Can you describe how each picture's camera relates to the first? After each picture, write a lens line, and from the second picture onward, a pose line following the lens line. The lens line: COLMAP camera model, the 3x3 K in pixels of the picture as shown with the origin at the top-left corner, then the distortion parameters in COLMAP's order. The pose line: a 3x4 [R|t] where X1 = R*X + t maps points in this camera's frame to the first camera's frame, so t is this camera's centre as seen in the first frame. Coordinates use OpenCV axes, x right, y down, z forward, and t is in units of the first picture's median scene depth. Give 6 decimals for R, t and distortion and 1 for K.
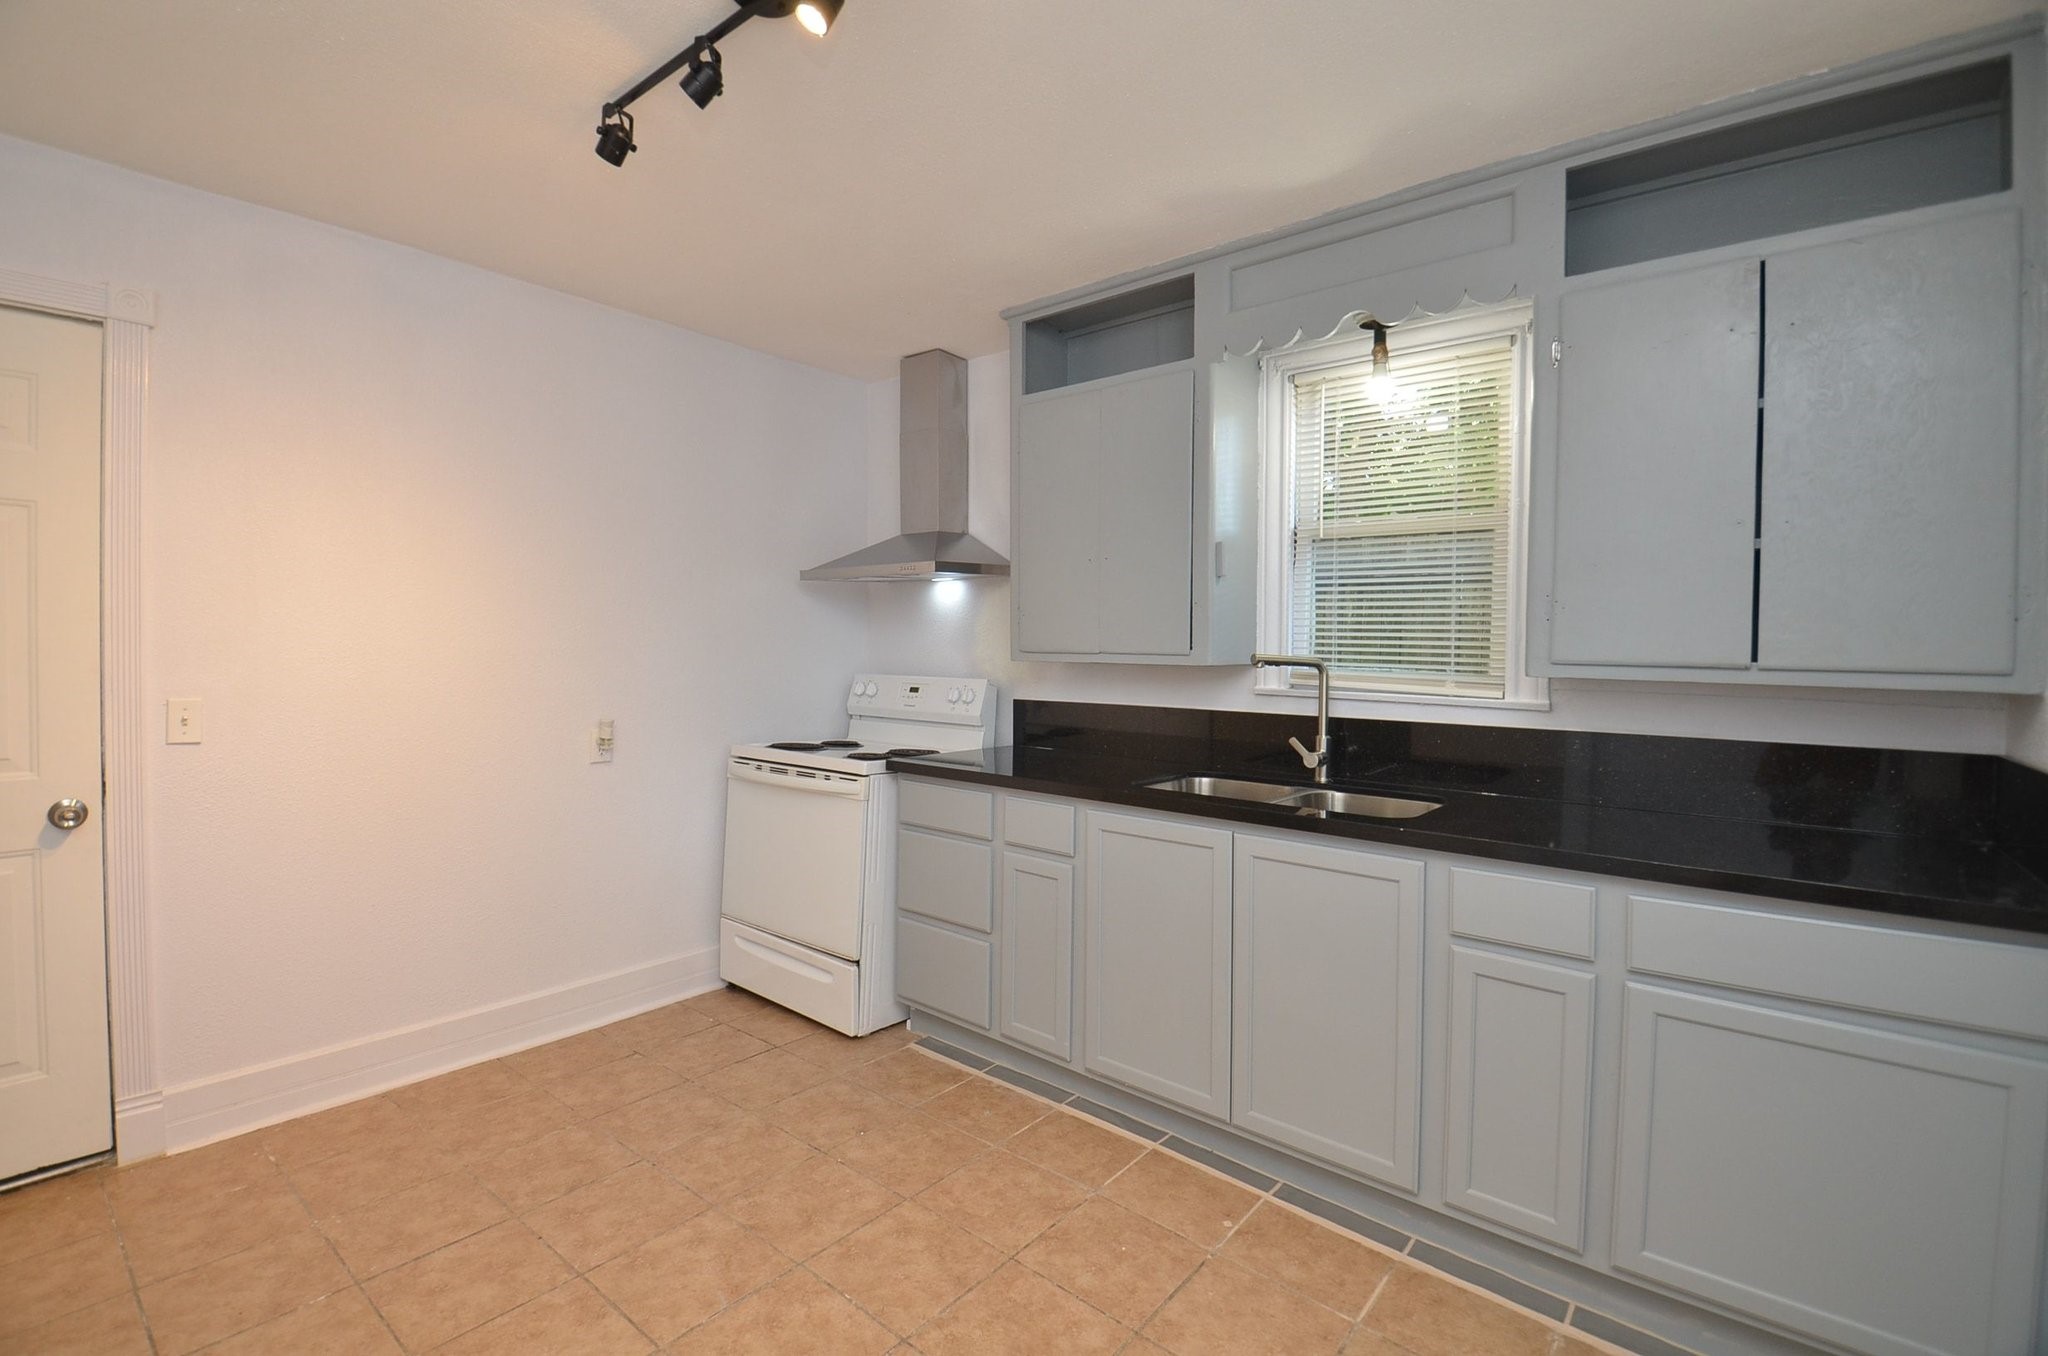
lens RADIAL K [[914.1, 0, 999.2], [0, 914.1, 665.7], [0, 0, 1]] dist [-0.017377, -0.007284]
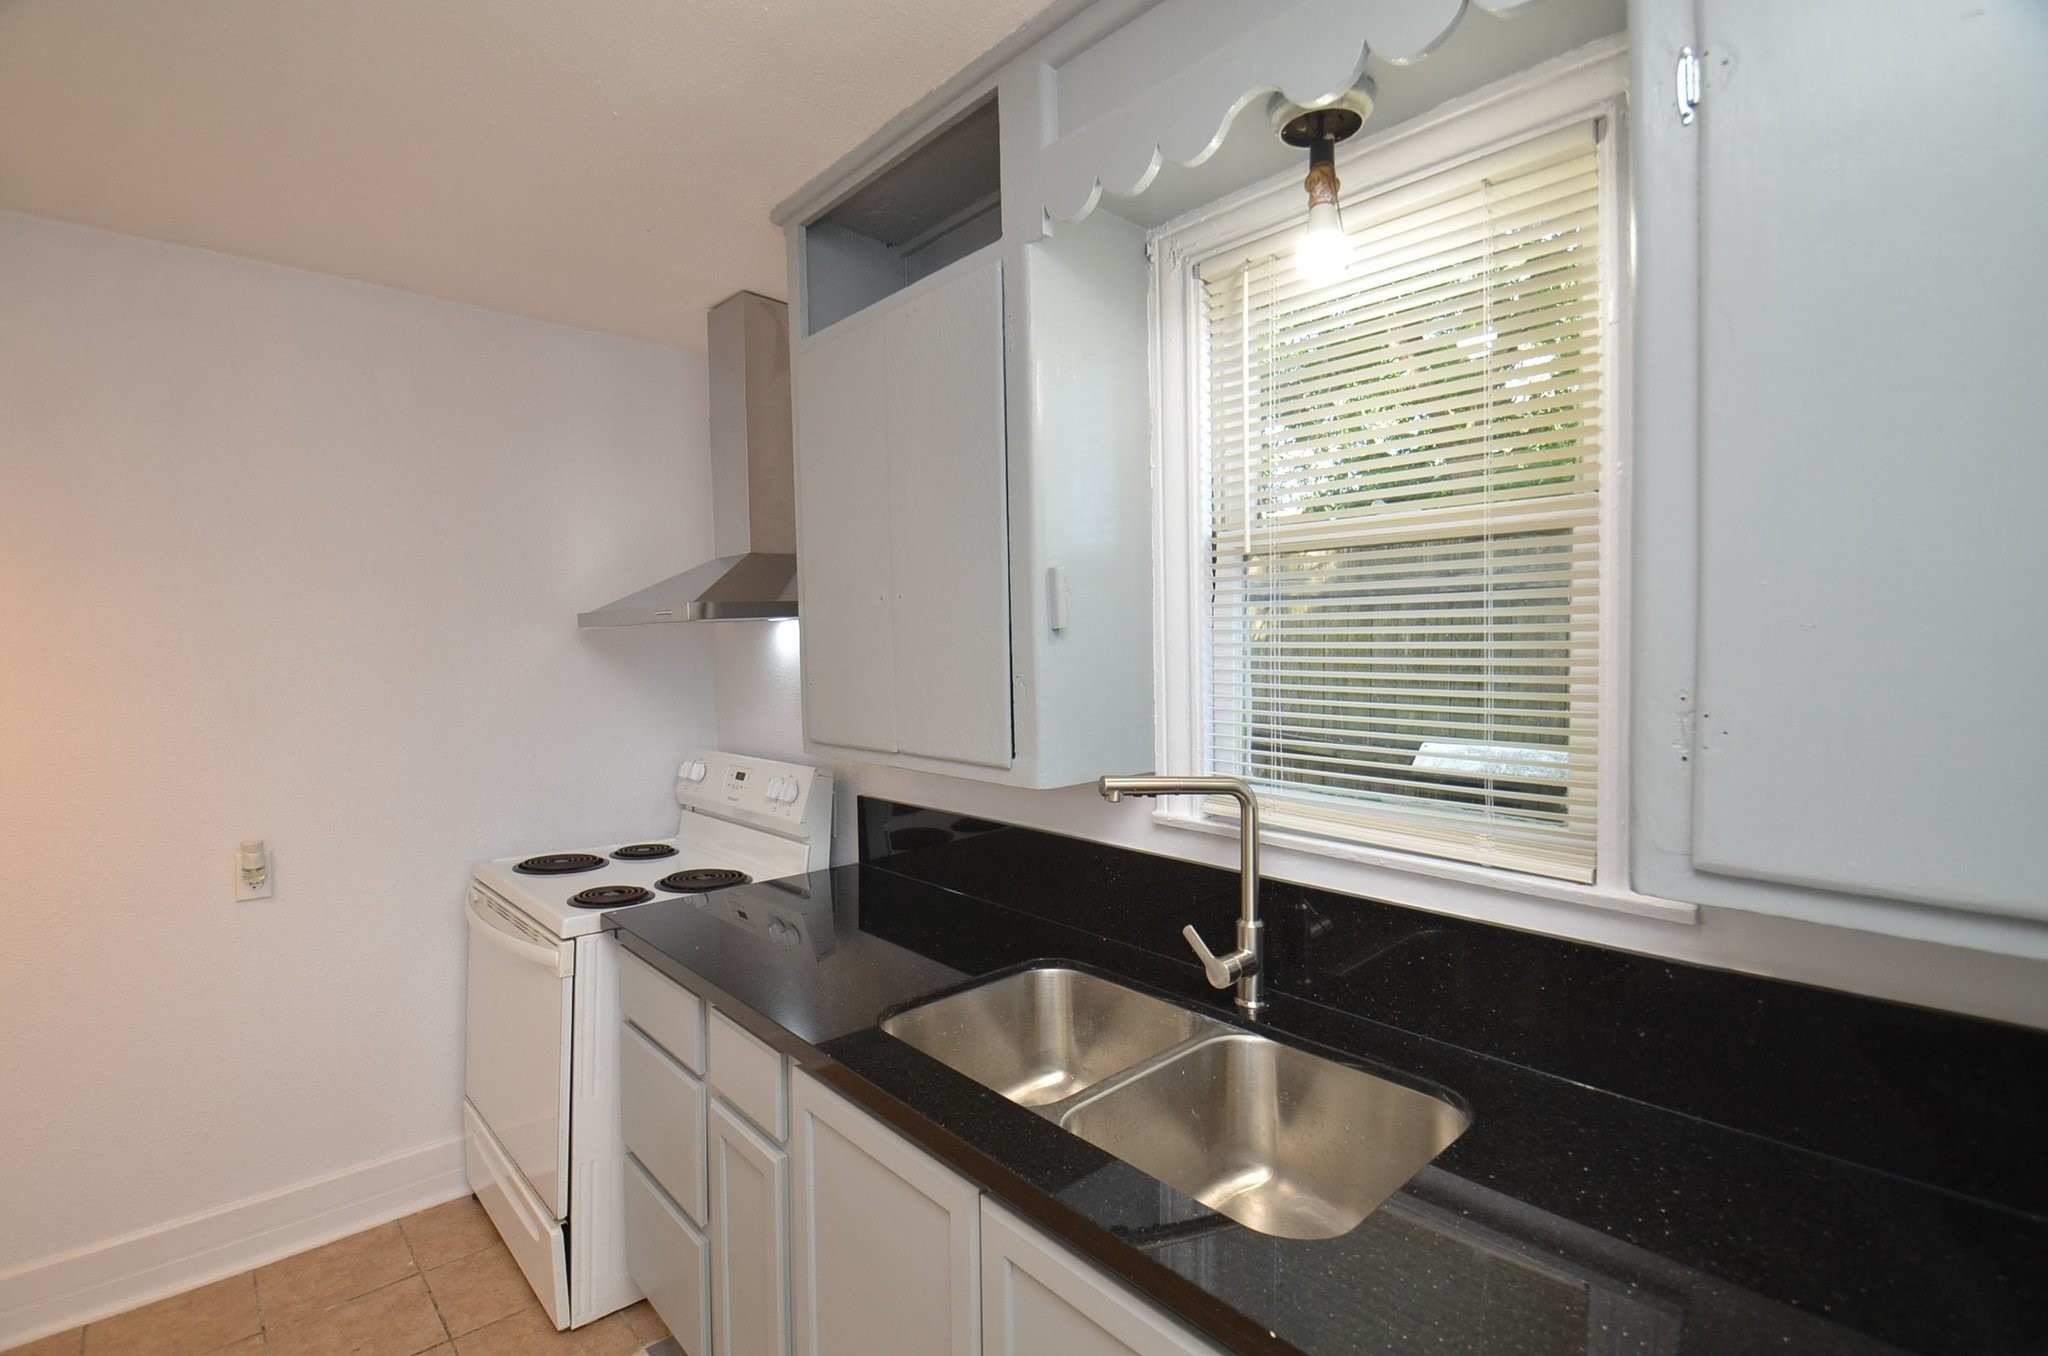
lens RADIAL K [[914.1, 0, 1007.9], [0, 914.1, 668.2], [0, 0, 1]] dist [-0.017377, -0.007284]
pose [[0.992273, -0.019101, -0.122591, 0.283662], [0.019478, 0.999809, 0.001876, -0.076961], [0.122532, -0.004250, 0.992456, 0.450125]]
